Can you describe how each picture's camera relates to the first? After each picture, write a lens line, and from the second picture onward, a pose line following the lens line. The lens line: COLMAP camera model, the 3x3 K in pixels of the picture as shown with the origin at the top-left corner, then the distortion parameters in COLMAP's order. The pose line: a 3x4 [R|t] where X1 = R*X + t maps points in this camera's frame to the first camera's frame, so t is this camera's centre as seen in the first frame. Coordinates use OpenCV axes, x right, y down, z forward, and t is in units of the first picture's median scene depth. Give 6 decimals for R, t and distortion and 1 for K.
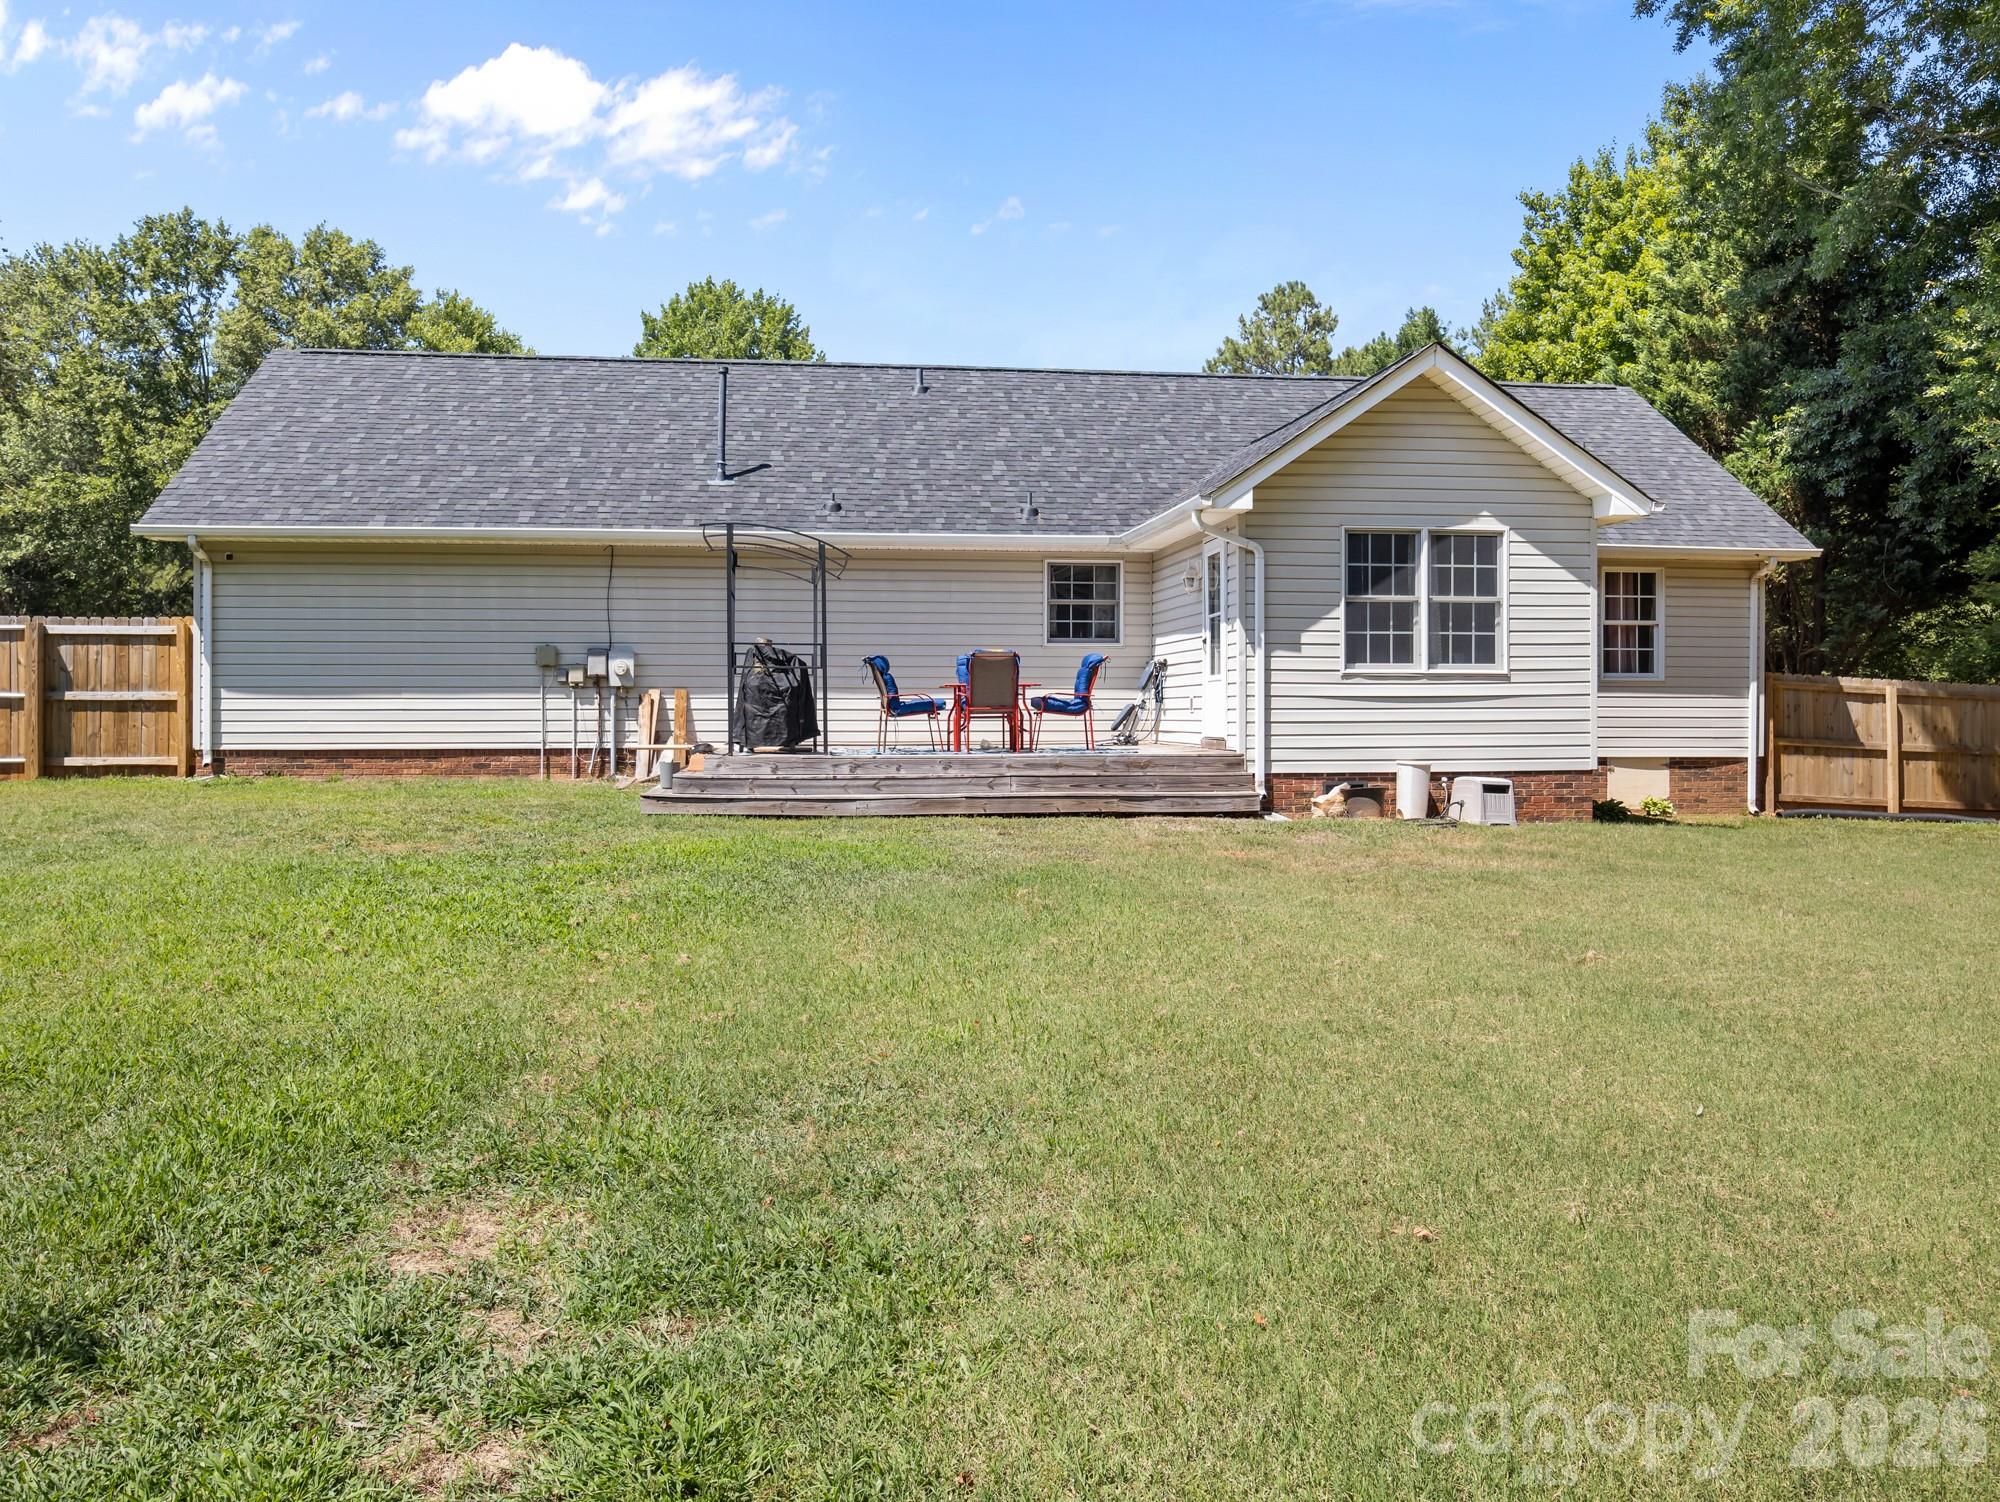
lens RADIAL K [[1523.5, 0, 991.1], [0, 1523.5, 711.7], [0, 0, 1]] dist [-0.021095, -0.007560]
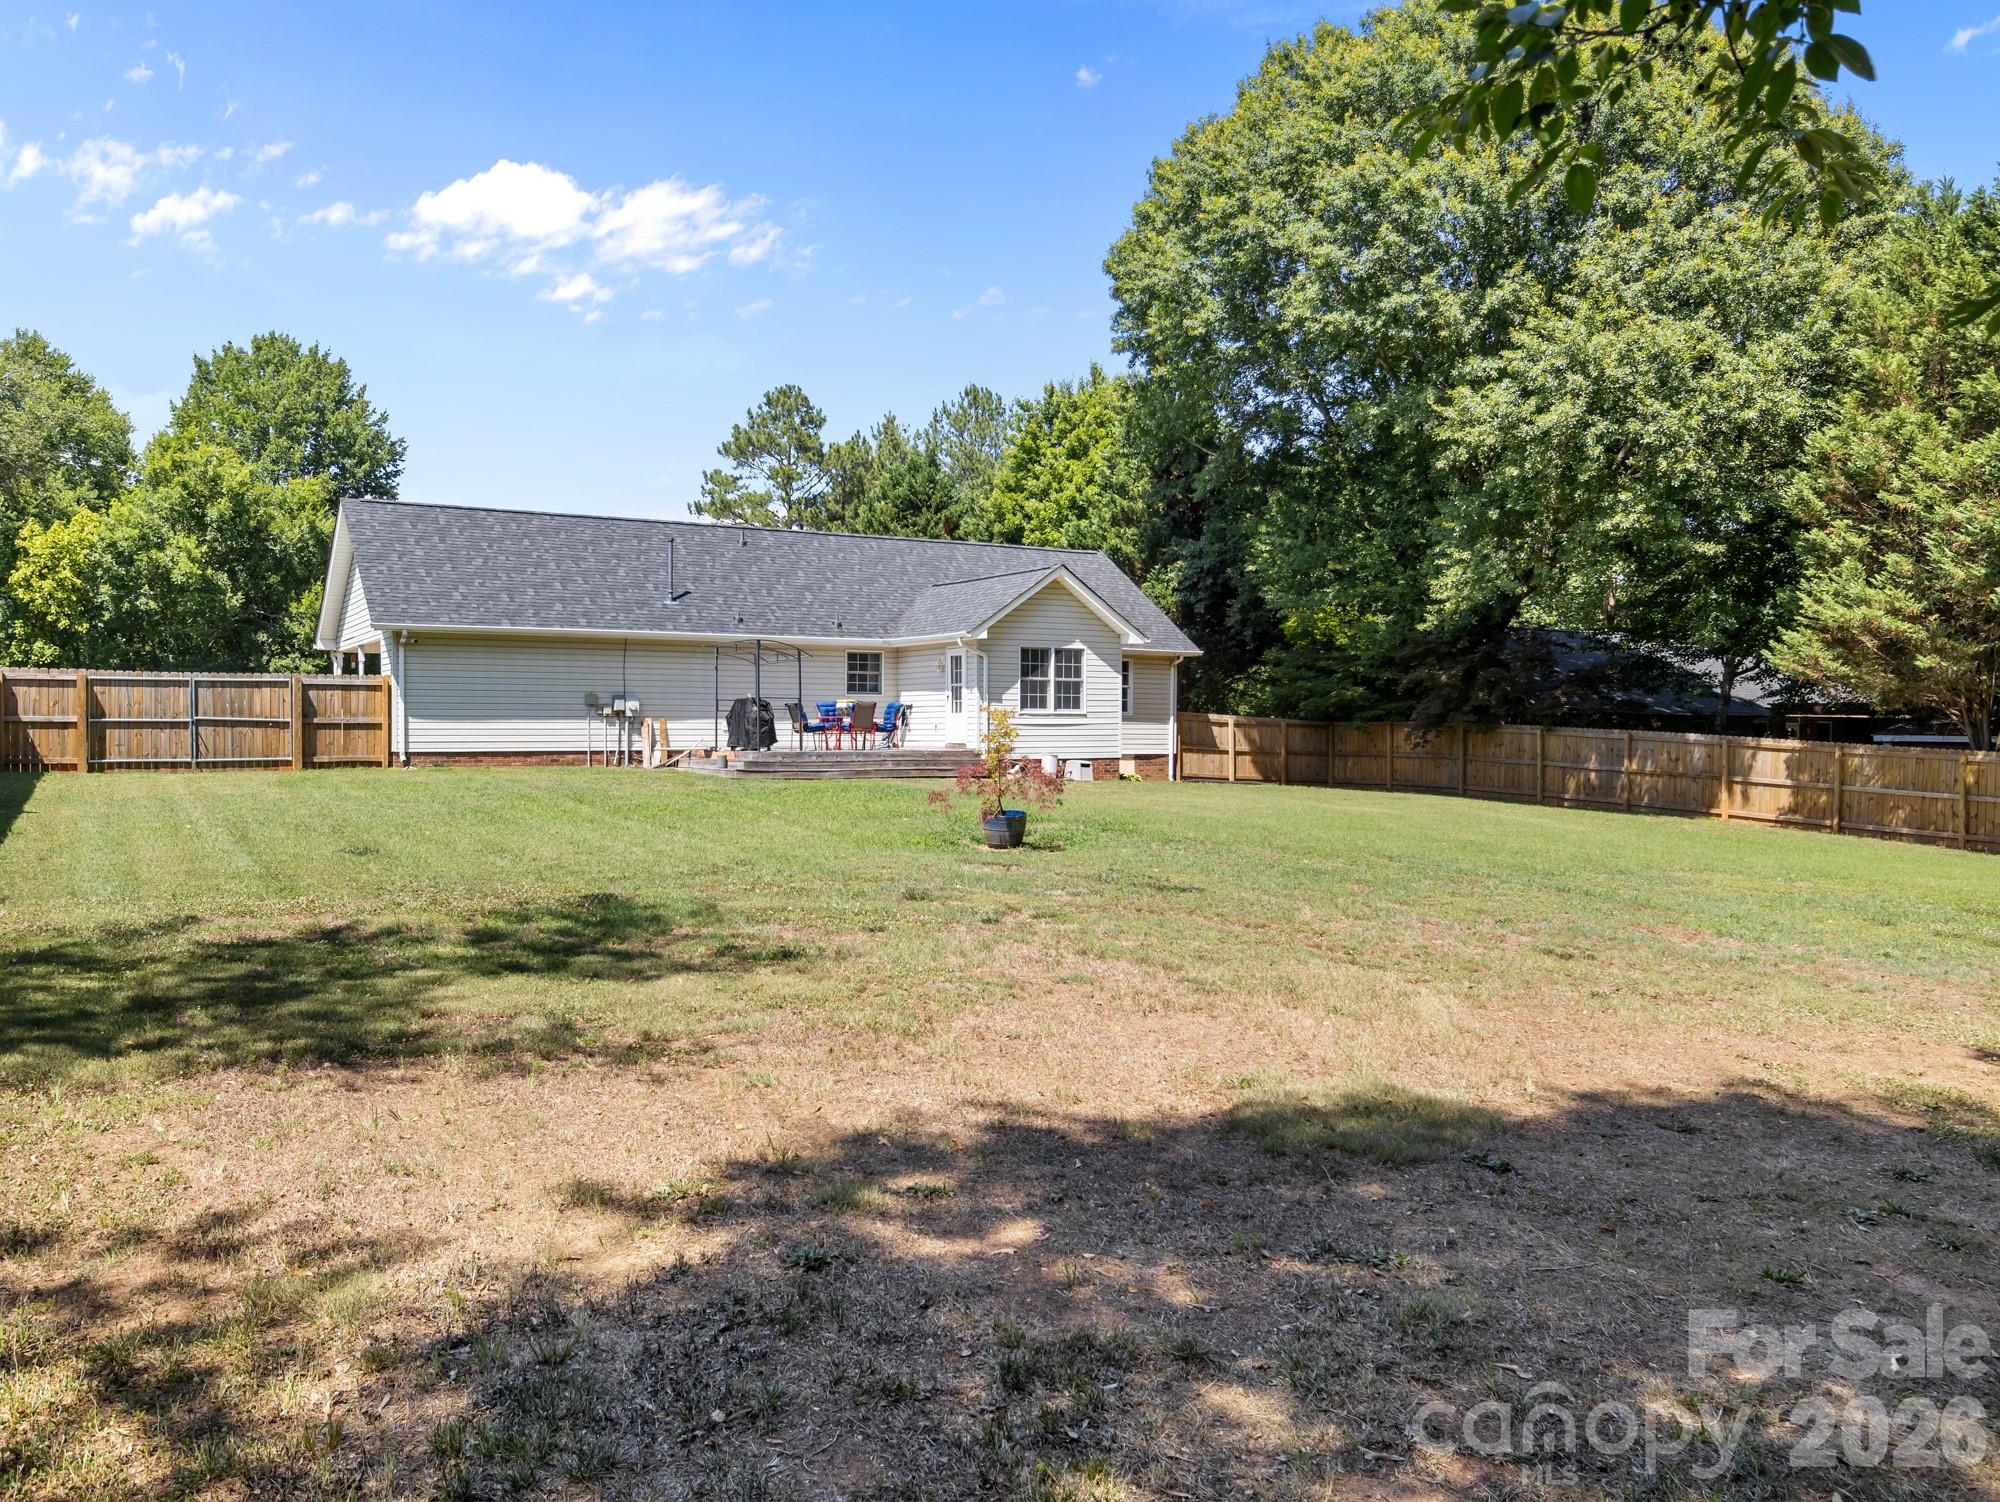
lens RADIAL K [[1523.5, 0, 1001.0], [0, 1523.5, 745.1], [0, 0, 1]] dist [-0.021095, -0.007560]
pose [[0.916223, -0.002221, 0.400664, -0.550584], [-0.001421, 0.999960, 0.008794, 0.001016], [-0.400667, -0.008627, 0.916183, -0.814523]]
